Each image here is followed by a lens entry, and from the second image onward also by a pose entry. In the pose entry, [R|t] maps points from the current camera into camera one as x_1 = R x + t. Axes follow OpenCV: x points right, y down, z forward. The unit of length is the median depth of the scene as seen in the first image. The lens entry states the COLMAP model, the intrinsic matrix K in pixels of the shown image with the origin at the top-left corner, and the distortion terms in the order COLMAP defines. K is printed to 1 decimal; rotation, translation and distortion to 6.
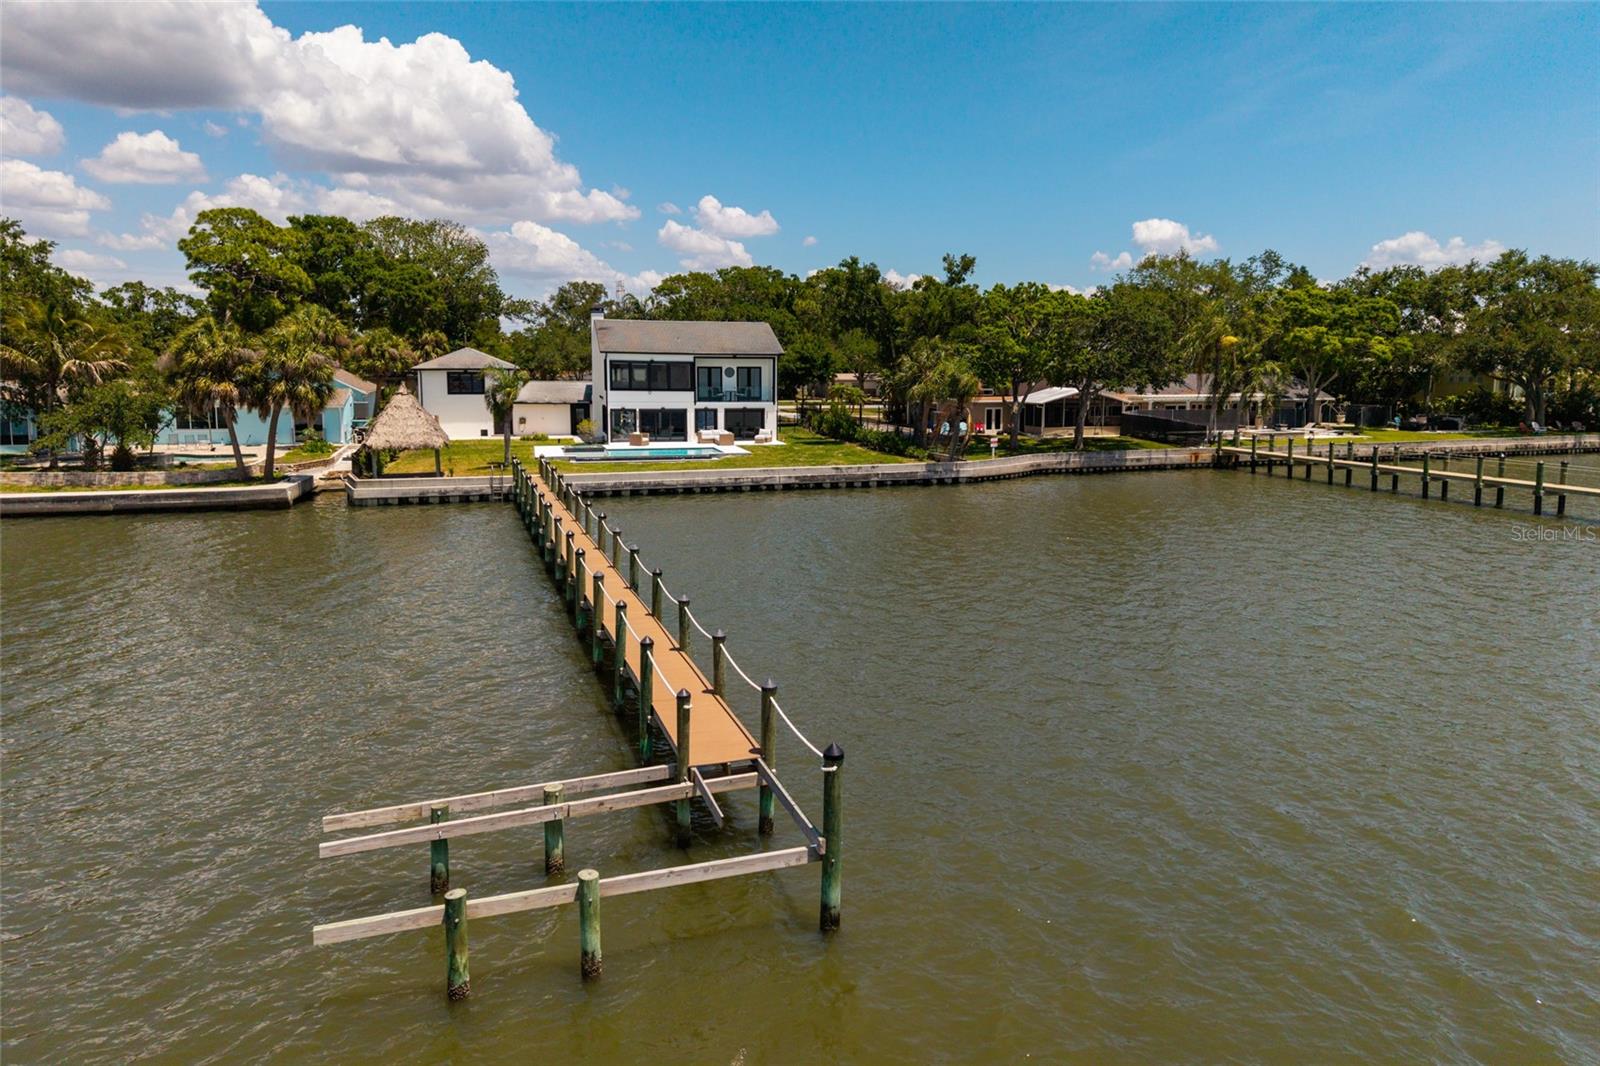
lens RADIAL K [[1037.0, 0, 811.5], [0, 1037.0, 478.3], [0, 0, 1]] dist [0.086534, -0.107656]
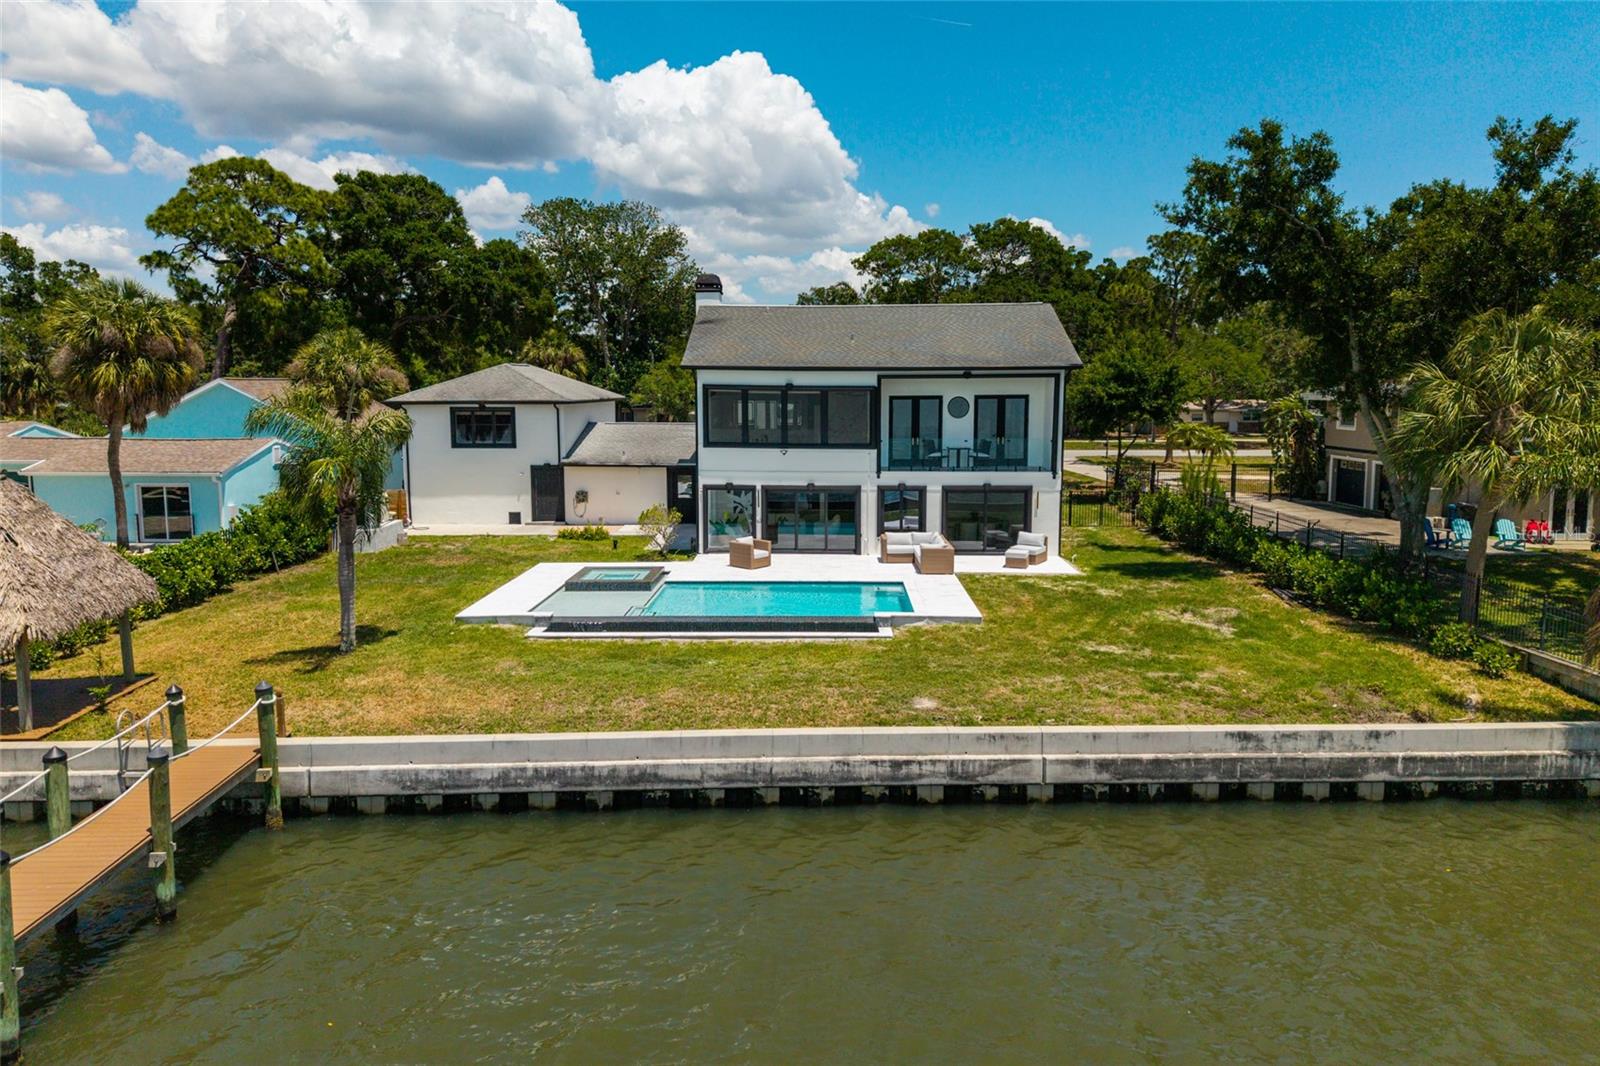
lens RADIAL K [[1054.7, 0, 803.1], [0, 1054.7, 490.6], [0, 0, 1]] dist [0.094144, -0.111449]
pose [[0.957564, 0.023681, -0.287248, -0.008005], [-0.027121, 0.999600, -0.008005, -0.058315], [0.286943, 0.015456, 0.957823, 0.519489]]
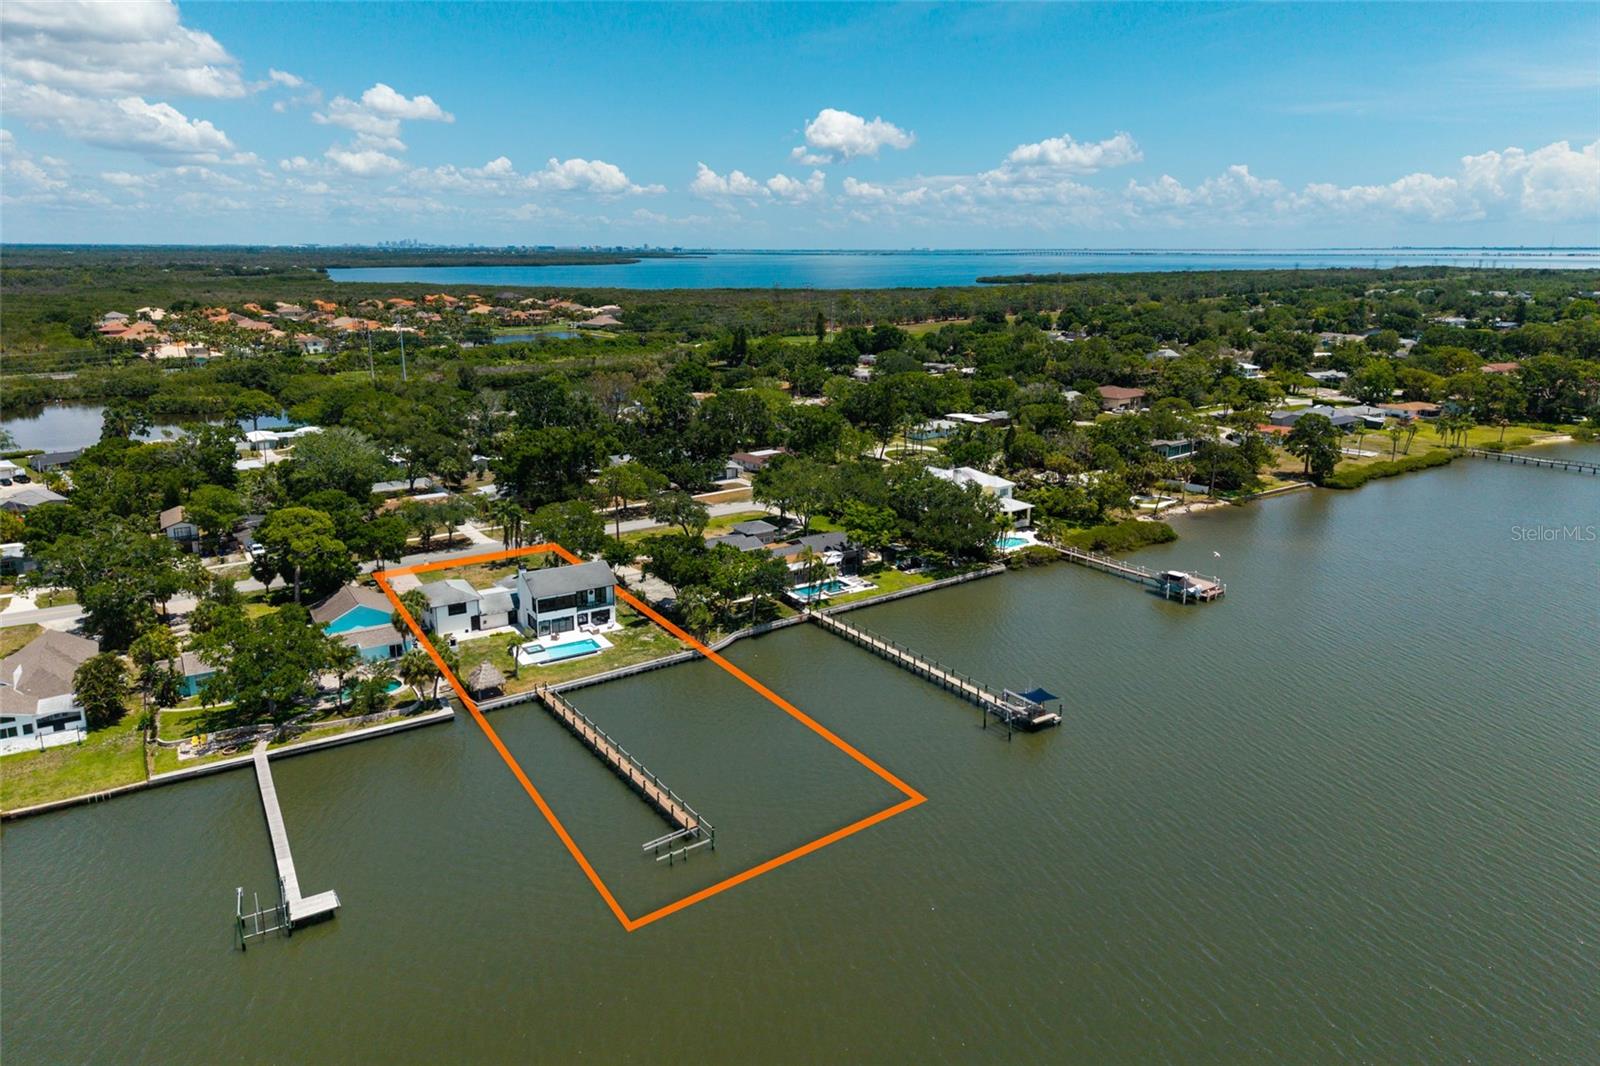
lens RADIAL K [[1037.0, 0, 811.5], [0, 1037.0, 478.3], [0, 0, 1]] dist [0.086534, -0.107656]
pose [[0.959646, -0.059118, 0.274925, -0.214690], [0.032388, 0.994382, 0.100772, -0.522912], [-0.279338, -0.087801, 0.956170, -1.089882]]
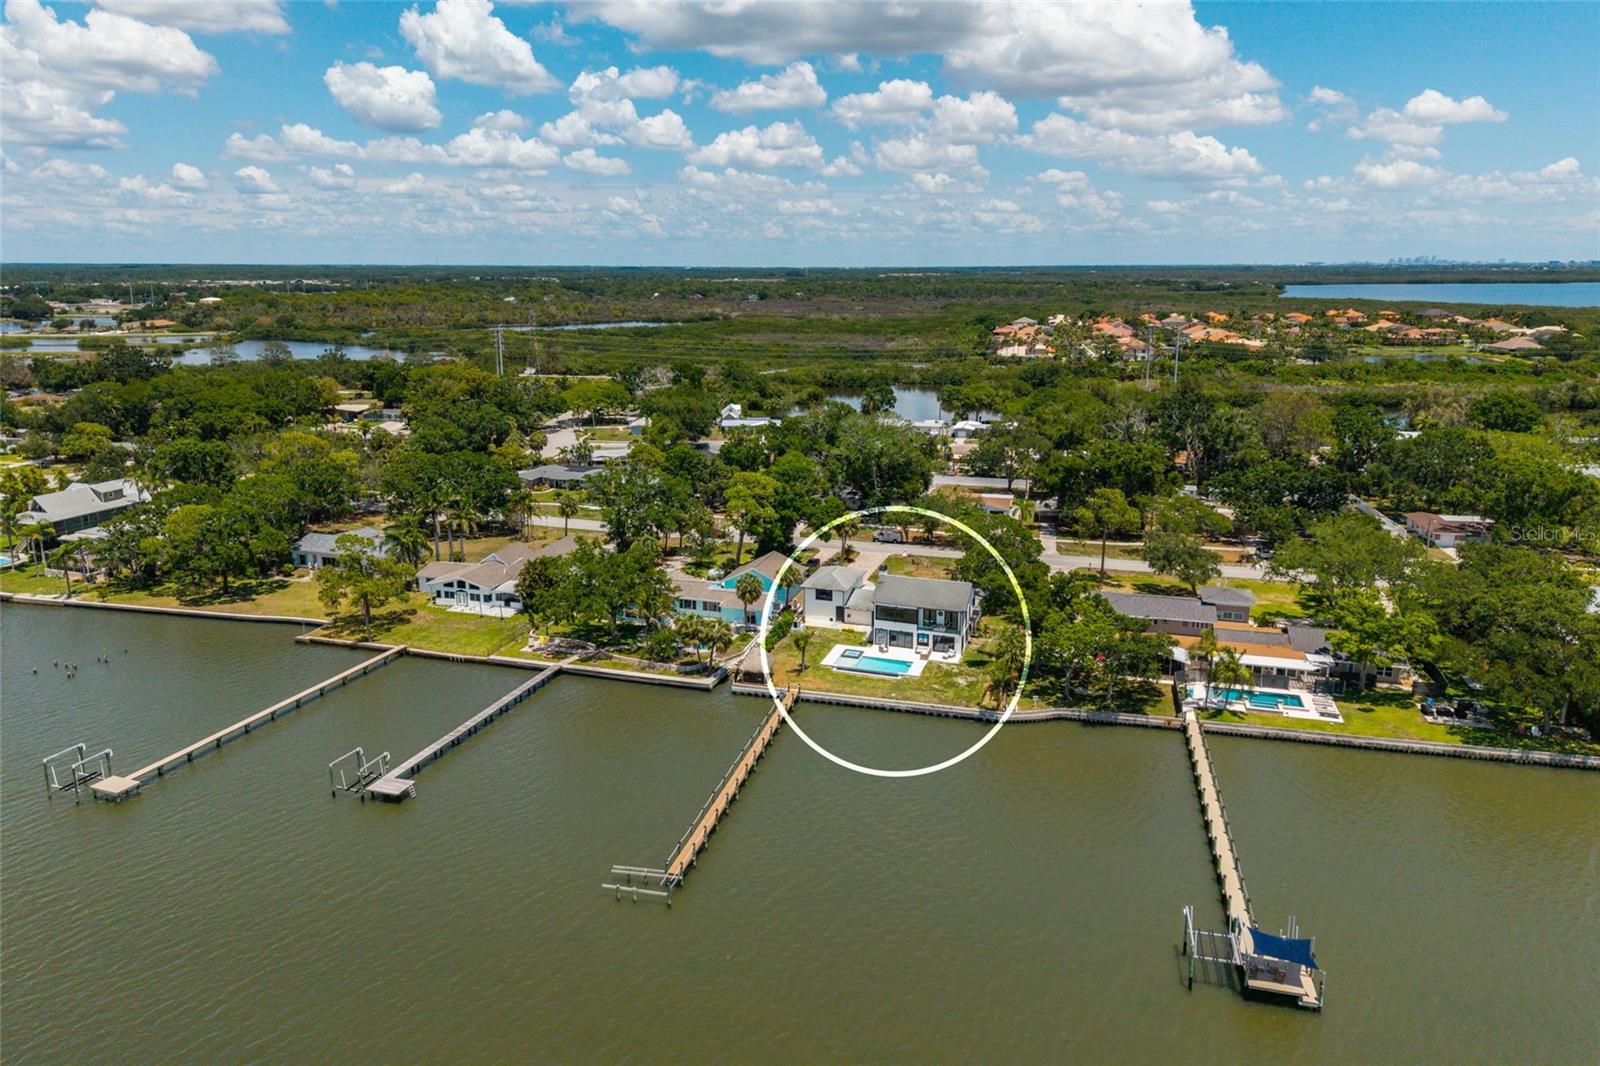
lens RADIAL K [[1037.0, 0, 811.5], [0, 1037.0, 478.3], [0, 0, 1]] dist [0.086534, -0.107656]
pose [[0.838345, 0.105519, -0.534831, 0.694835], [-0.062336, 0.993208, 0.098244, -0.510167], [0.541565, -0.049023, 0.839228, -0.672878]]
